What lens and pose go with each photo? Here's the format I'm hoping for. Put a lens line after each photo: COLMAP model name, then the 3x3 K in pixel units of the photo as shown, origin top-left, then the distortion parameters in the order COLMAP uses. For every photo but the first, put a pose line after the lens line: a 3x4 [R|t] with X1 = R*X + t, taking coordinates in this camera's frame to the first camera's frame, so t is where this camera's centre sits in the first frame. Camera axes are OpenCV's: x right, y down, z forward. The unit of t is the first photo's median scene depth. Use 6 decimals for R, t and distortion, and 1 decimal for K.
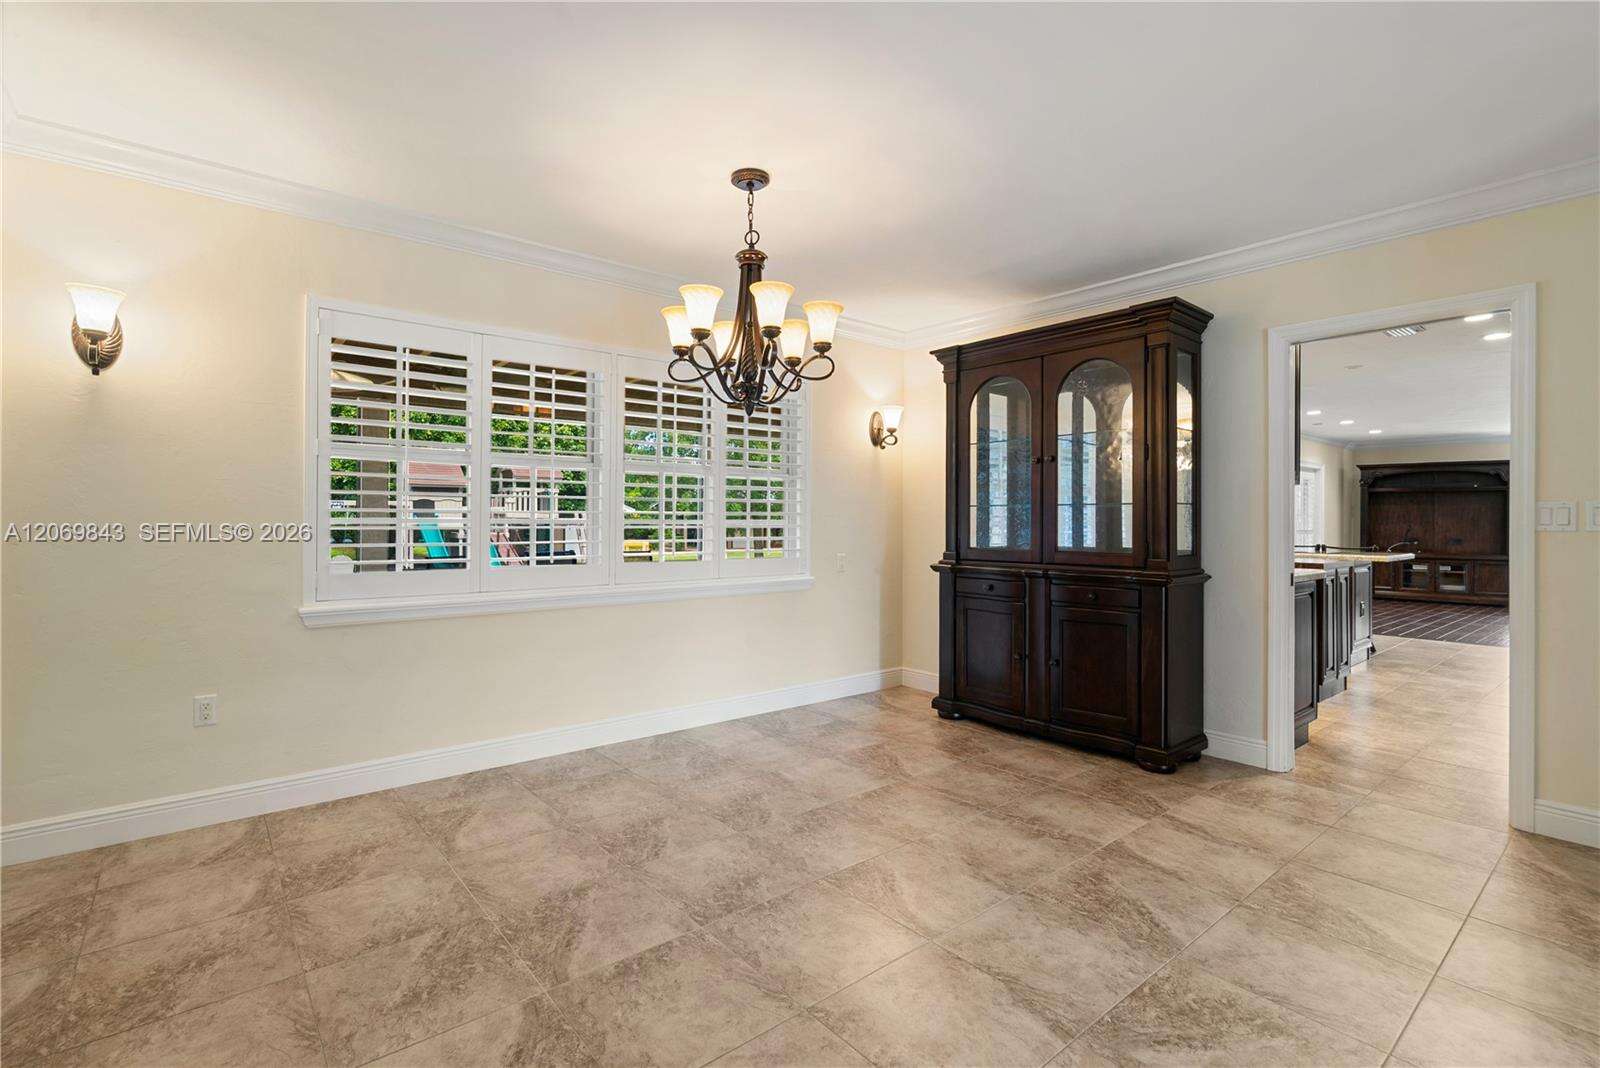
lens RADIAL K [[740.3, 0, 789.0], [0, 740.3, 532.7], [0, 0, 1]] dist [-0.002641, 0.000217]
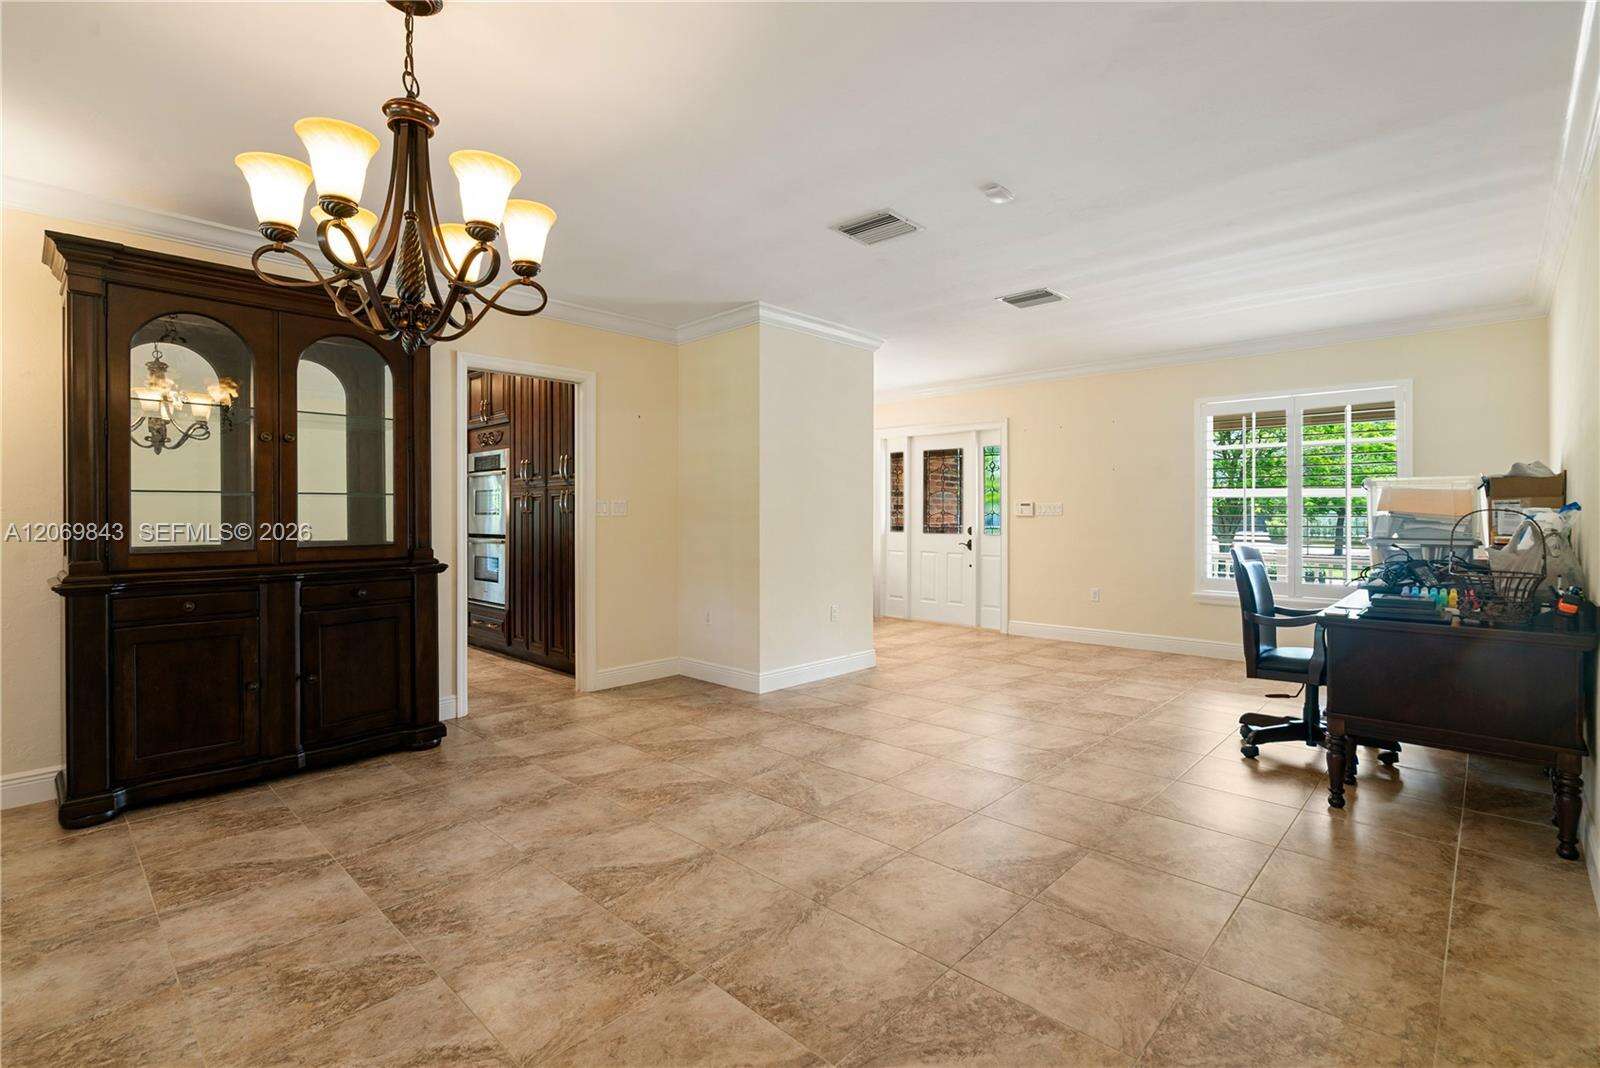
lens RADIAL K [[740.3, 0, 791.3], [0, 740.3, 533.7], [0, 0, 1]] dist [-0.002641, 0.000217]
pose [[-0.126726, -0.034179, 0.991349, -0.691167], [0.017548, 0.999173, 0.036691, -0.016159], [-0.991783, 0.022046, -0.126021, 0.687621]]
